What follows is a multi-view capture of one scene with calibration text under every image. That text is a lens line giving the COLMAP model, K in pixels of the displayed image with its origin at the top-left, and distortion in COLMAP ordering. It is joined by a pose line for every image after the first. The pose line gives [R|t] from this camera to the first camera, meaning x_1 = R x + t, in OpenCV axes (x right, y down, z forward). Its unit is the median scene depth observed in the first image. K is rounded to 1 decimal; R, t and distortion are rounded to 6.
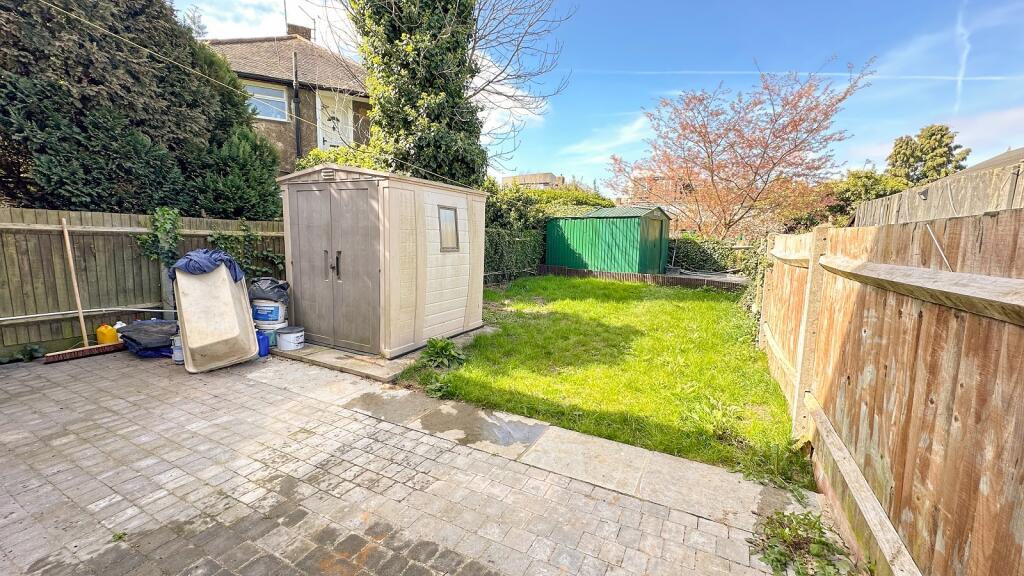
lens RADIAL K [[407.4, 0, 512.0], [0, 407.4, 288.0], [0, 0, 1]] dist [-0.000388, 0.000304]
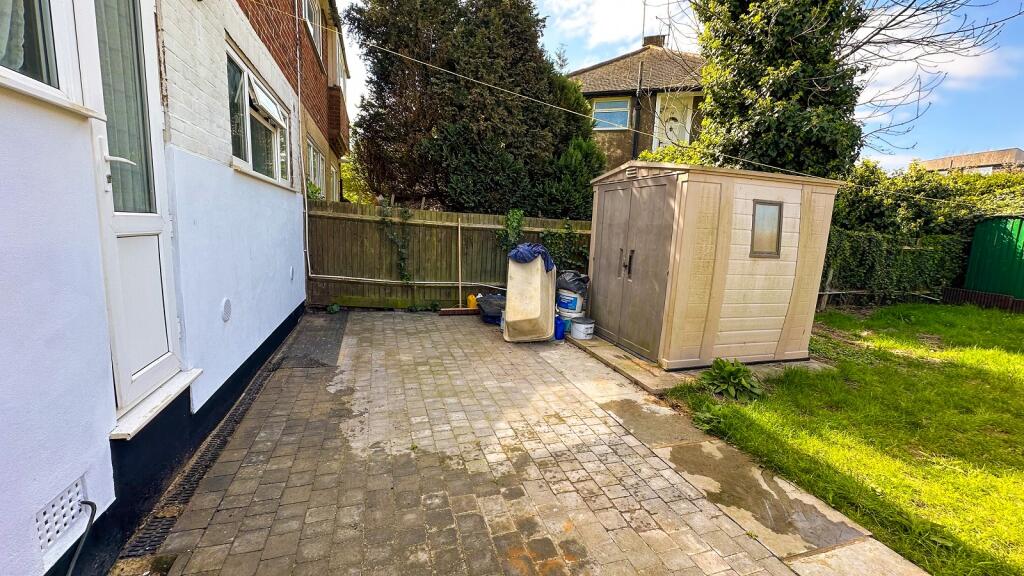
lens RADIAL K [[407.4, 0, 512.0], [0, 407.4, 288.0], [0, 0, 1]] dist [-0.000388, 0.000304]
pose [[0.709540, 0.113485, -0.695467, 0.067847], [-0.116926, 0.992226, 0.042617, -0.006994], [0.694896, 0.051079, 0.717293, 0.096191]]
